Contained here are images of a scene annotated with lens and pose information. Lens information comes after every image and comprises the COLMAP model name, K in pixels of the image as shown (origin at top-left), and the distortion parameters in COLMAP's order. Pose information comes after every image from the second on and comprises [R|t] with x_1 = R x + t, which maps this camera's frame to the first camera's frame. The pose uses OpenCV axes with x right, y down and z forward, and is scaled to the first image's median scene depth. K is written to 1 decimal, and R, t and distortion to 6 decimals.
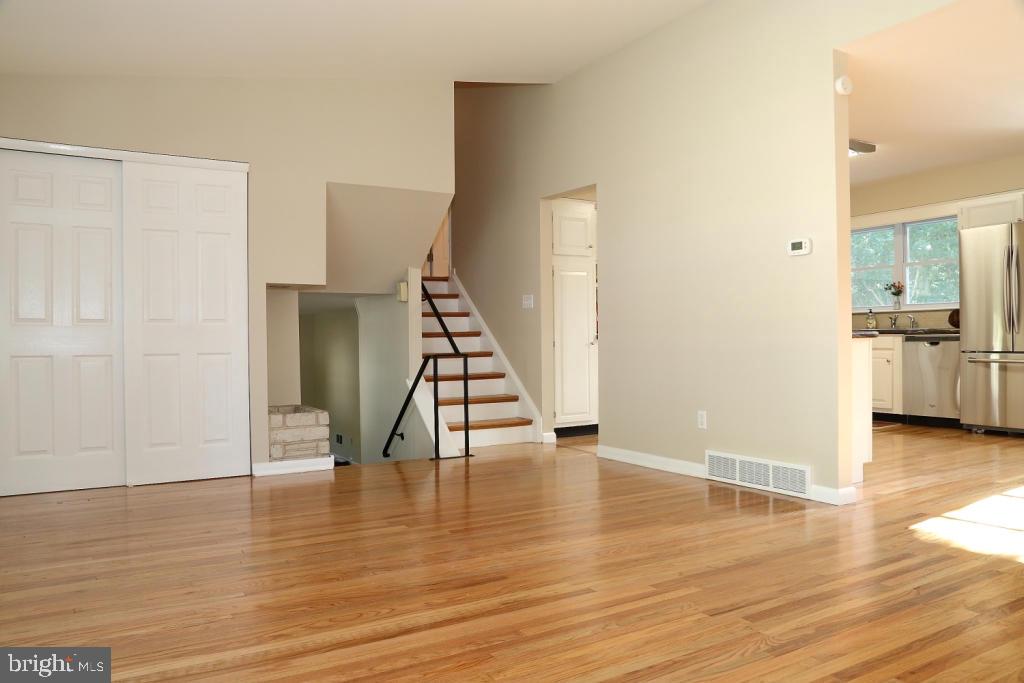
lens RADIAL K [[750.6, 0, 512.0], [0, 750.6, 341.5], [0, 0, 1]] dist [-0.106502, 0.078478]
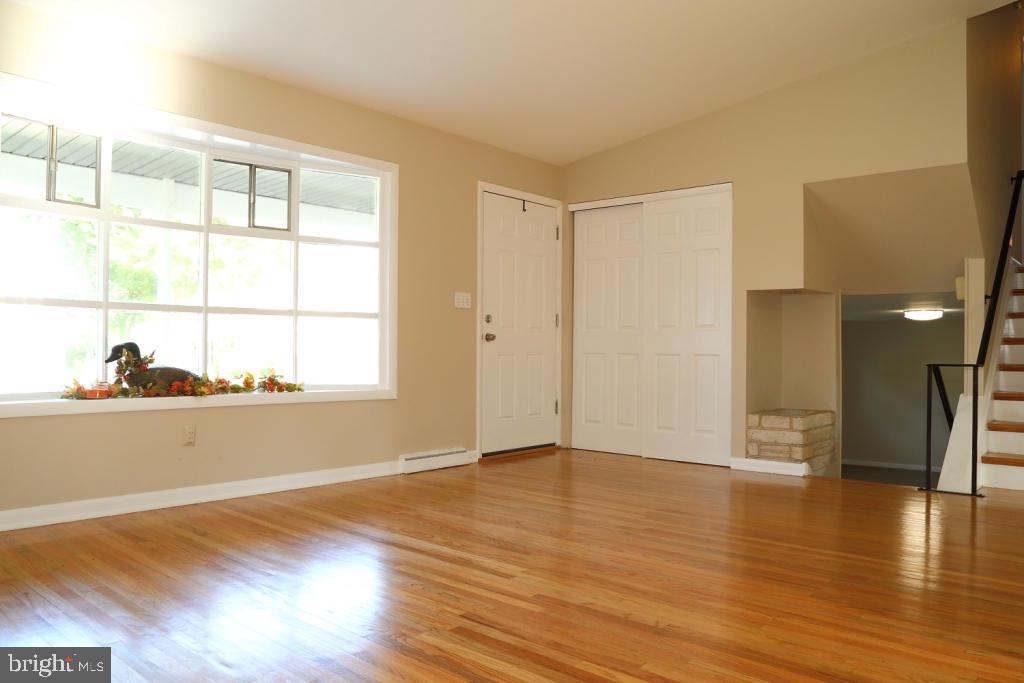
lens RADIAL K [[750.6, 0, 512.0], [0, 750.6, 341.5], [0, 0, 1]] dist [-0.106502, 0.078478]
pose [[0.297594, 0.004612, -0.954681, 0.584402], [-0.012912, 0.999916, 0.000806, -0.001777], [0.954605, 0.012087, 0.297629, 0.354380]]
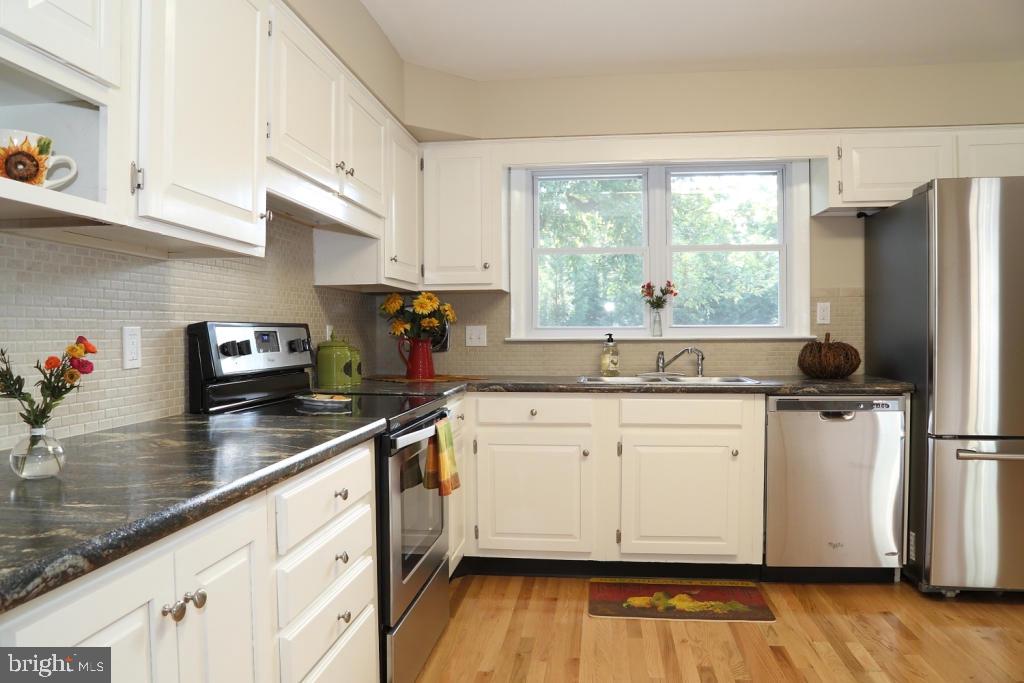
lens RADIAL K [[709.2, 0, 512.0], [0, 709.2, 341.5], [0, 0, 1]] dist [-0.108954, 0.047985]
pose [[0.619574, 0.001433, 0.784937, 0.123429], [0.000016, 0.999998, -0.001838, -0.059764], [-0.784938, 0.001151, 0.619573, 1.197365]]
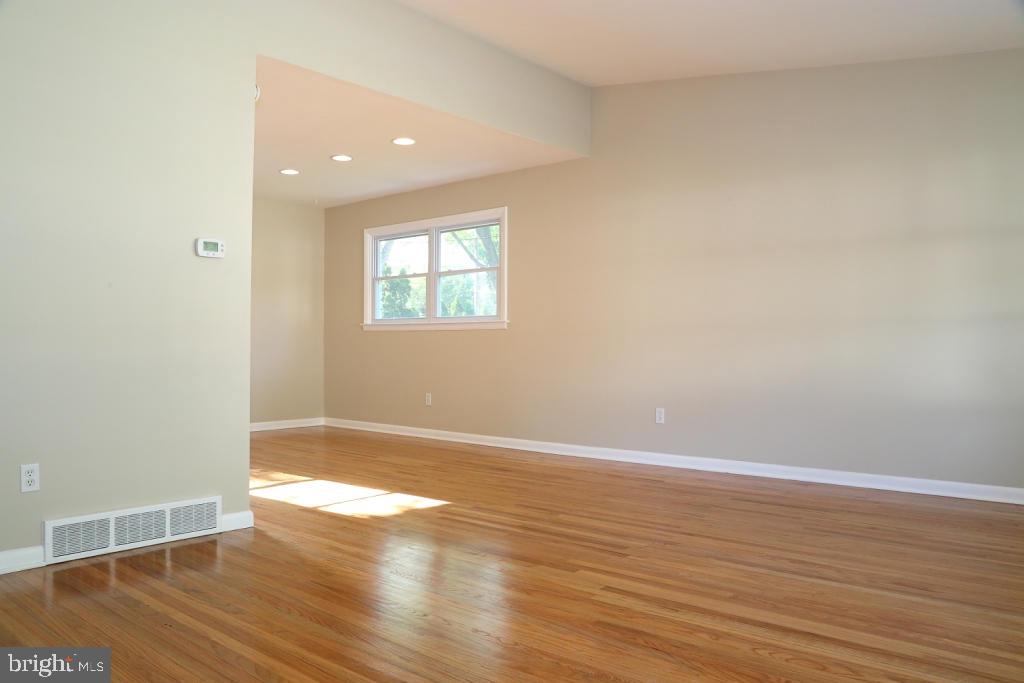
lens RADIAL K [[750.6, 0, 512.0], [0, 750.6, 341.5], [0, 0, 1]] dist [-0.106502, 0.078478]
pose [[-0.312905, 0.022555, 0.949517, -0.446810], [0.007549, 0.999745, -0.021261, 0.003897], [-0.949755, 0.000515, -0.312995, 0.757215]]
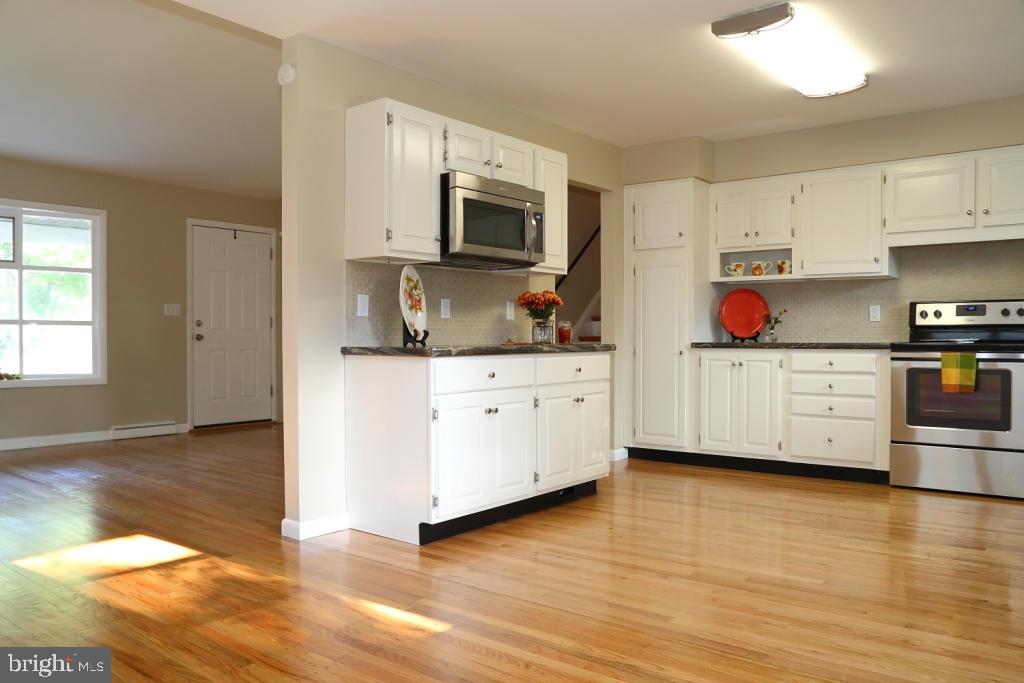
lens RADIAL K [[776.2, 0, 512.0], [0, 776.2, 341.5], [0, 0, 1]] dist [-0.067106, 0.010379]
pose [[0.342987, 0.019719, -0.939133, 1.133425], [-0.009662, 0.999801, 0.017464, -0.031255], [0.939291, 0.003084, 0.343109, 0.723203]]
